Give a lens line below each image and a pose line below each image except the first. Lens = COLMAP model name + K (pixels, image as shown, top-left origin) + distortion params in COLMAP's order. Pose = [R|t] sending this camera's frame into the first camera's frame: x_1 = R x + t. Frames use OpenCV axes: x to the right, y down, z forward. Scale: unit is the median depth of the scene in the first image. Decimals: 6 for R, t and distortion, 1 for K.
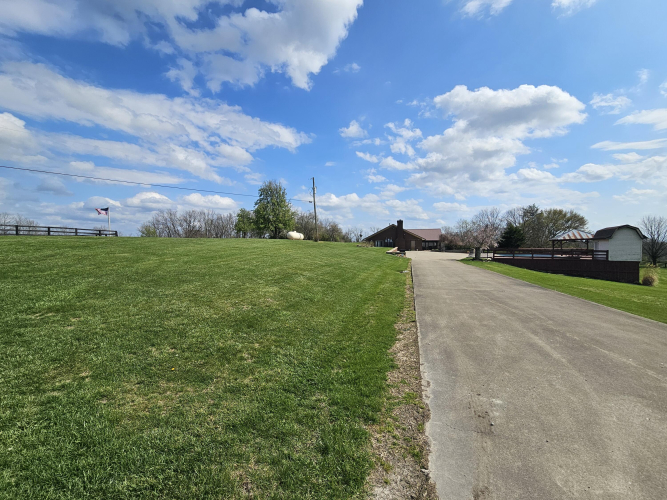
lens RADIAL K [[268.8, 0, 334.6], [0, 268.8, 247.5], [0, 0, 1]] dist [0.002616, 0.000879]
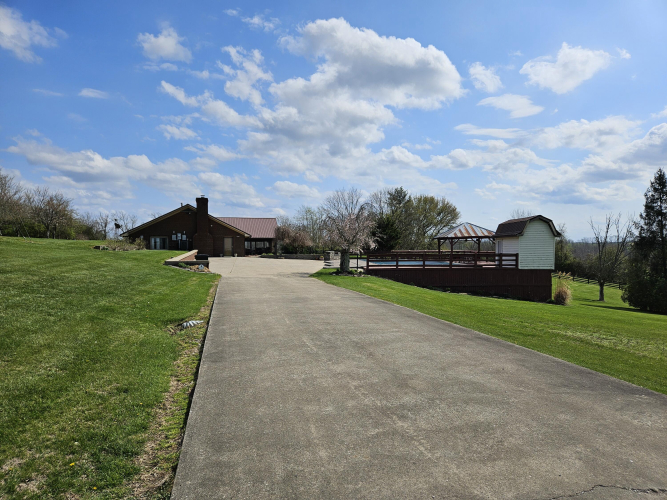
lens RADIAL K [[448.8, 0, 331.9], [0, 448.8, 249.7], [0, 0, 1]] dist [0.076416, 0.000980]
pose [[0.875600, -0.003498, 0.483023, 0.054828], [0.004680, 0.999988, -0.001241, 0.000576], [-0.483013, 0.003347, 0.875607, 0.160611]]
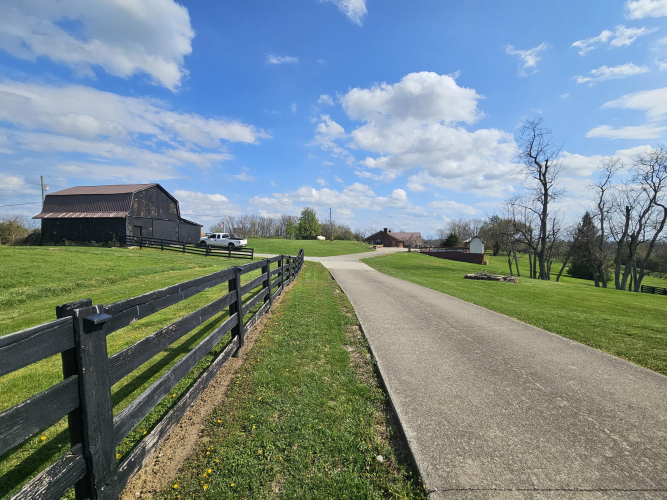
lens RADIAL K [[268.8, 0, 333.1], [0, 268.8, 249.8], [0, 0, 1]] dist [0.002616, 0.000879]
pose [[0.996773, 0.019092, -0.077968, 0.075369], [-0.017234, 0.999553, 0.024431, -0.007069], [0.078399, -0.023009, 0.996656, -0.748144]]
